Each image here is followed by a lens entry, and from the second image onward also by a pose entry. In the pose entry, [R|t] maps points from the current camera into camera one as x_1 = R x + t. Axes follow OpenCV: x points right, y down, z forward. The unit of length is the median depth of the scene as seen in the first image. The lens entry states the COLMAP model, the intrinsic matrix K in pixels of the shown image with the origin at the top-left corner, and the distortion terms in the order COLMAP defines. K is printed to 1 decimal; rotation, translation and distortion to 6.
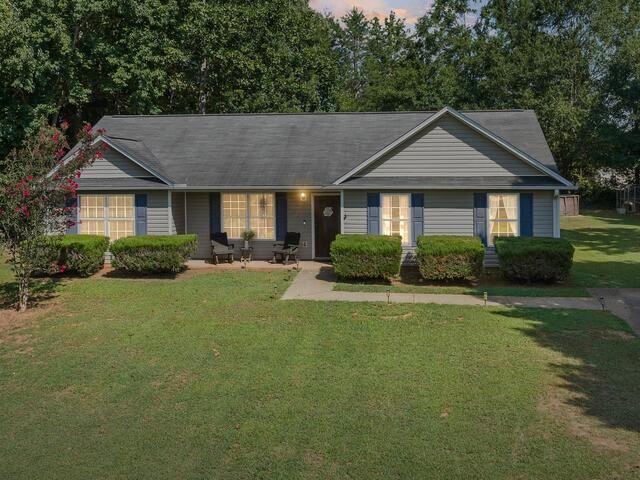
lens RADIAL K [[705.9, 0, 320.0], [0, 705.9, 240.0], [0, 0, 1]] dist [0.001347, 0.033332]
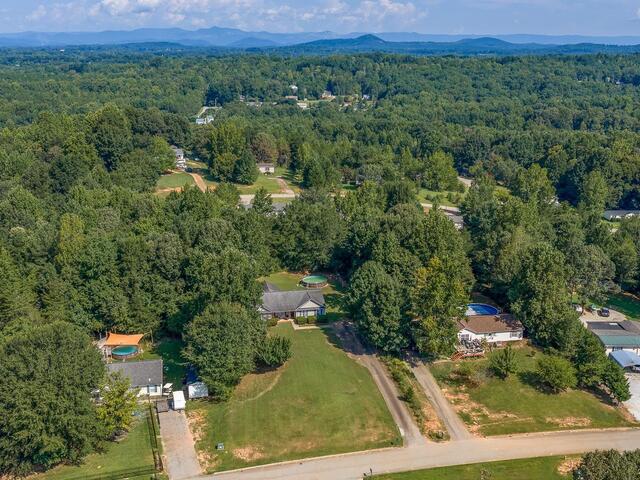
lens RADIAL K [[705.9, 0, 320.0], [0, 705.9, 240.0], [0, 0, 1]] dist [0.001347, 0.033332]
pose [[0.947499, -0.082969, 0.308806, -1.933288], [0.022980, 0.980921, 0.193042, -2.191697], [-0.318931, -0.175811, 0.931329, -5.712308]]
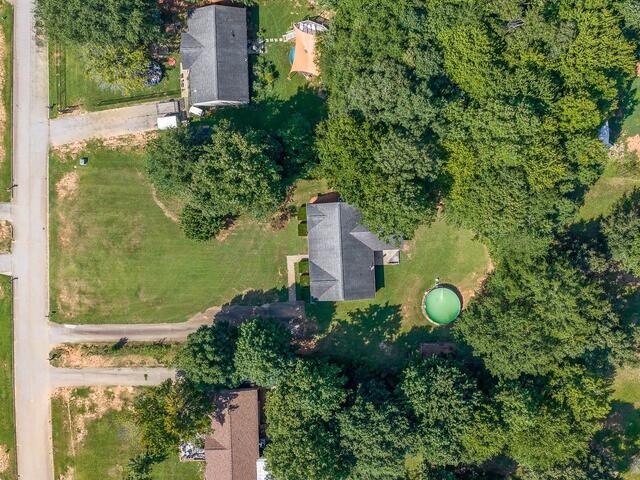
lens RADIAL K [[705.9, 0, 320.0], [0, 705.9, 240.0], [0, 0, 1]] dist [0.001347, 0.033332]
pose [[0.161102, 0.986935, 0.002486, -0.143169], [-0.069081, 0.008763, 0.997573, -5.798553], [0.984517, -0.160882, 0.069590, 0.754536]]
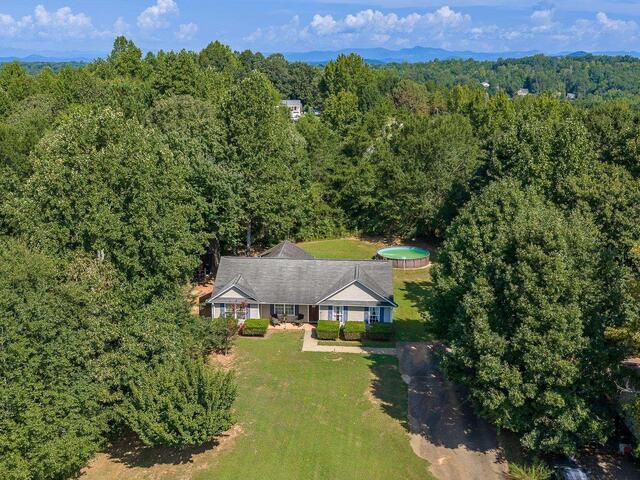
lens RADIAL K [[705.9, 0, 320.0], [0, 705.9, 240.0], [0, 0, 1]] dist [0.001347, 0.033332]
pose [[0.998830, -0.008470, 0.047616, -0.106201], [0.000701, 0.986976, 0.160869, -0.826005], [-0.048359, -0.160647, 0.985826, -1.870065]]
